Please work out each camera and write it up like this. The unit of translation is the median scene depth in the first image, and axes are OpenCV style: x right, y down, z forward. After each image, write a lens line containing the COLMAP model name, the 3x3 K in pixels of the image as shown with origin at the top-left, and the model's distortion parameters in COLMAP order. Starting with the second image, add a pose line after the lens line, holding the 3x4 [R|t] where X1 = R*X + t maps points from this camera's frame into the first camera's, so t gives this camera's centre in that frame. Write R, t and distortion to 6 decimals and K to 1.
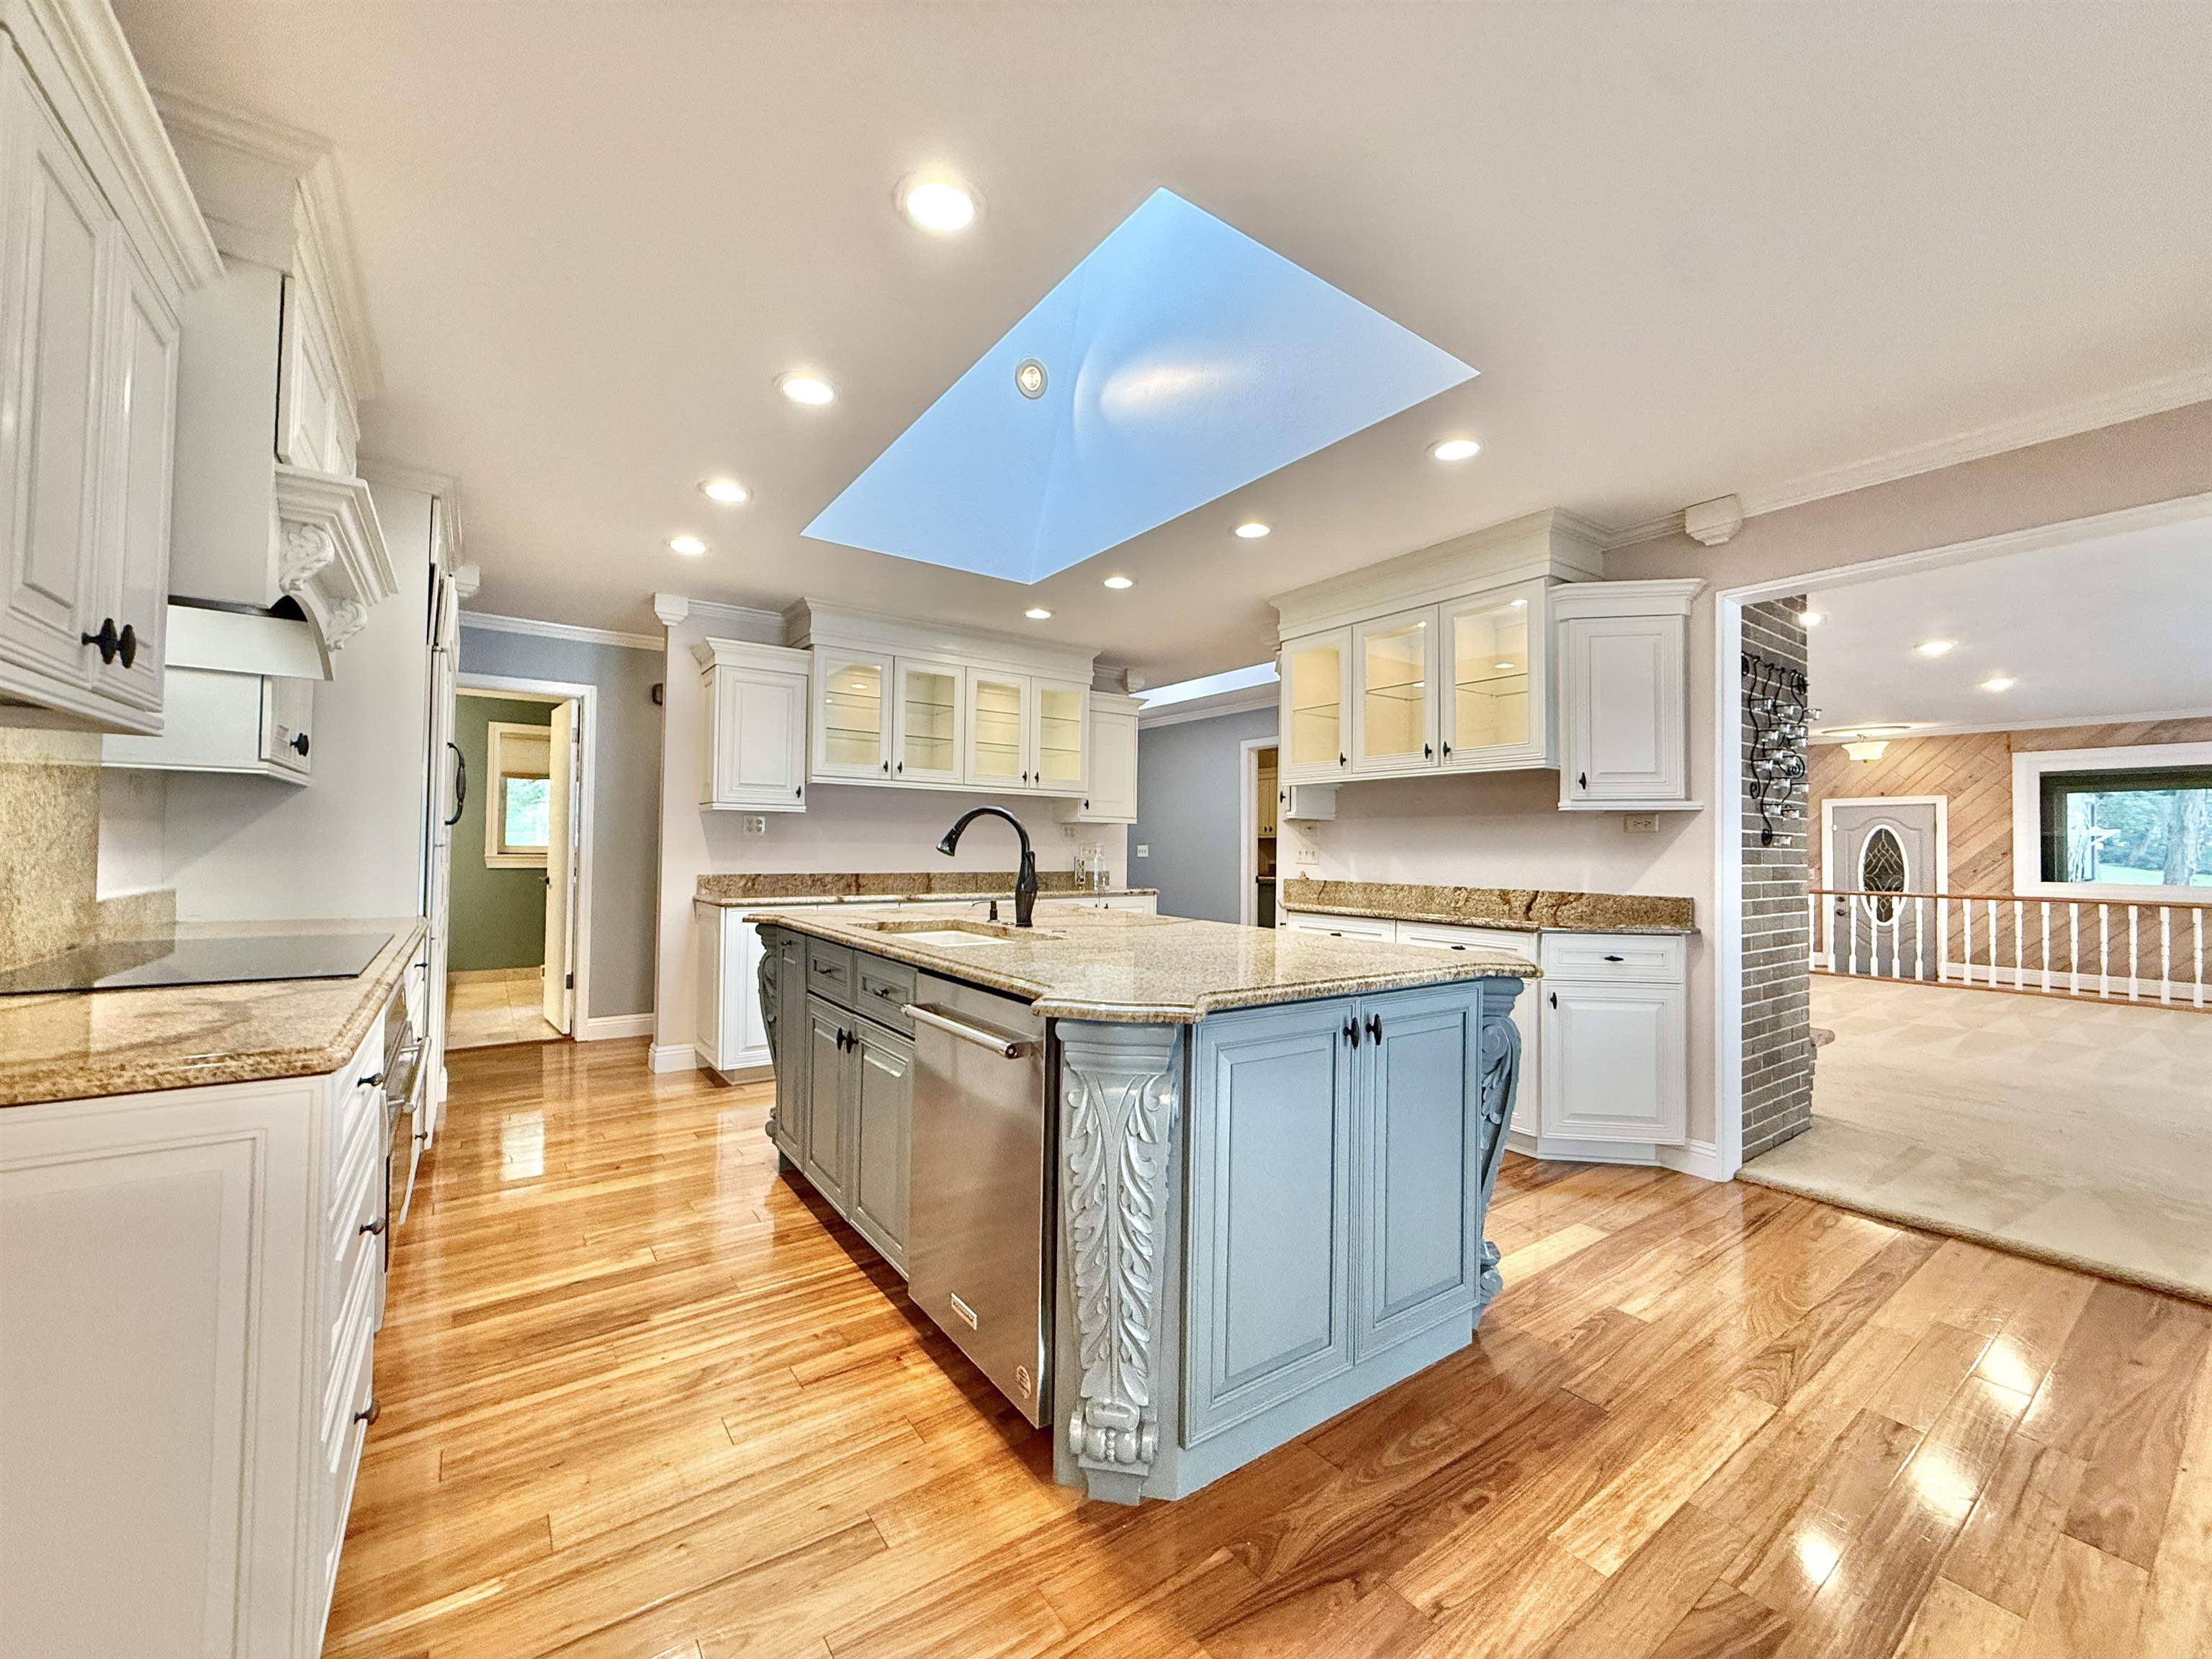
lens RADIAL K [[880.5, 0, 1106.0], [0, 880.5, 829.5], [0, 0, 1]] dist [0.000763, 0.000151]
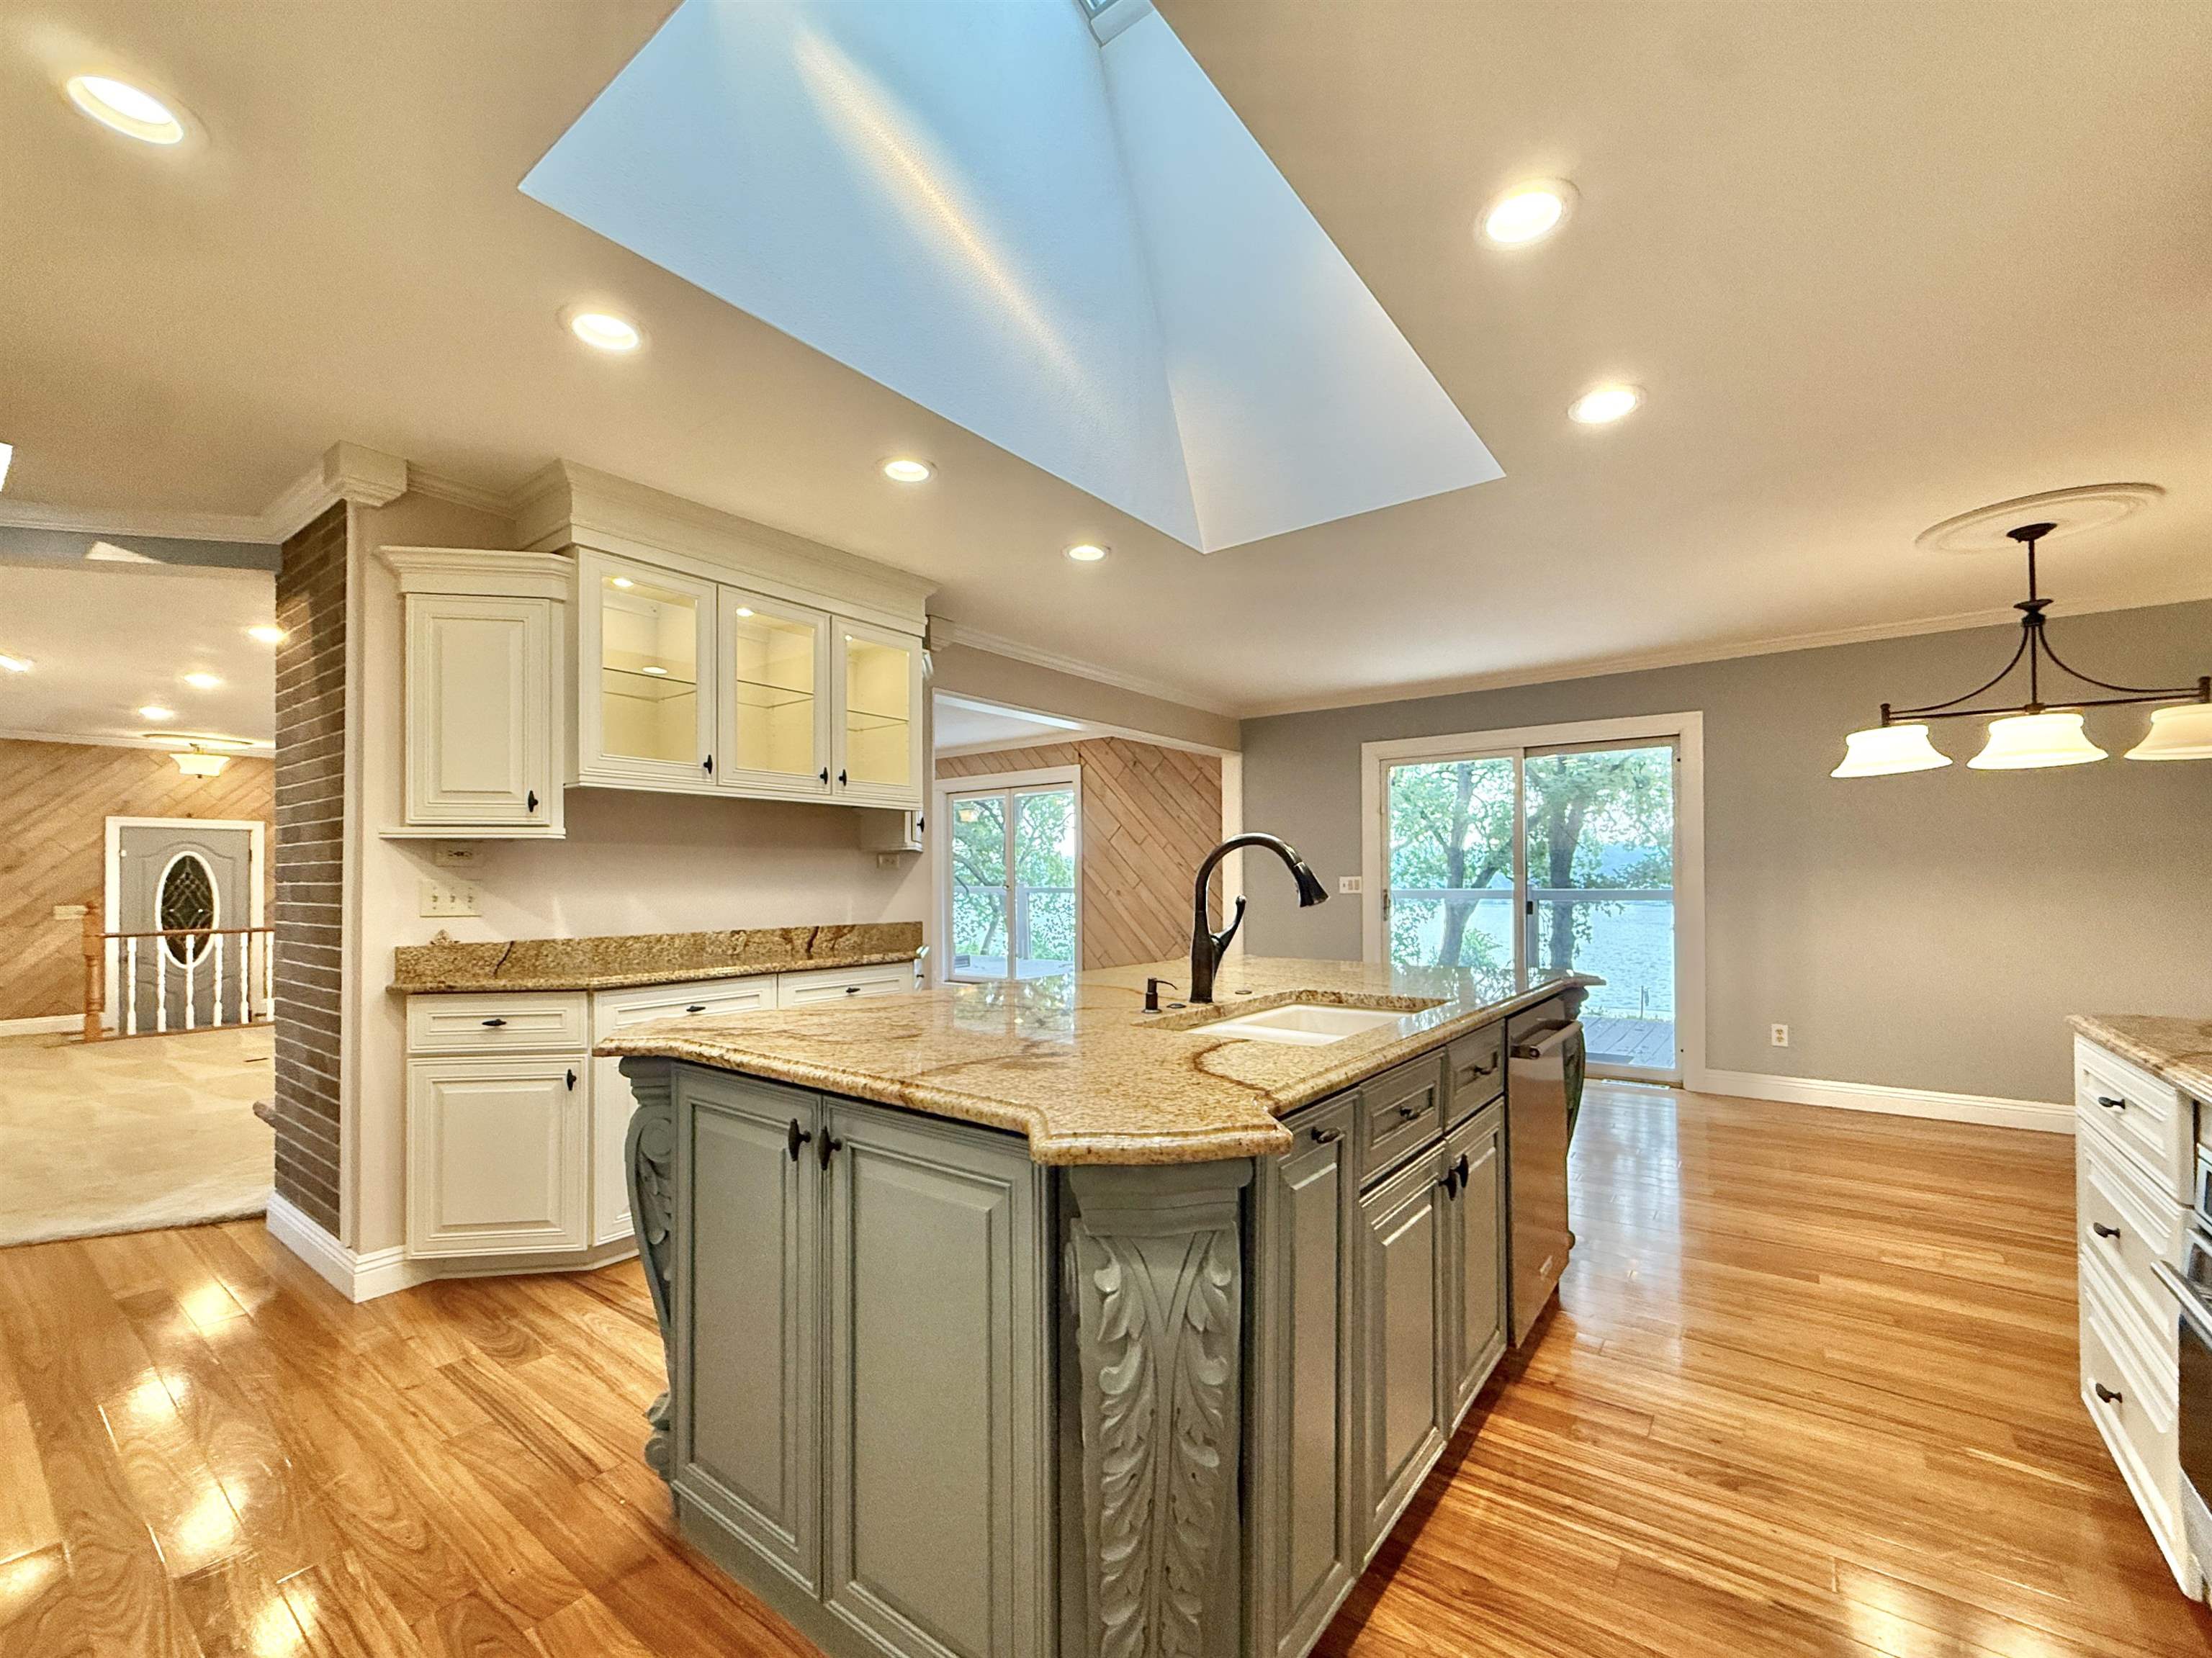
lens RADIAL K [[926.4, 0, 1122.9], [0, 926.4, 871.9], [0, 0, 1]] dist [-0.001706, -0.000262]
pose [[-0.309359, -0.001377, 0.950944, -0.563491], [-0.017535, 0.999837, -0.004257, 0.006152], [-0.950784, -0.017992, -0.309333, 0.923325]]
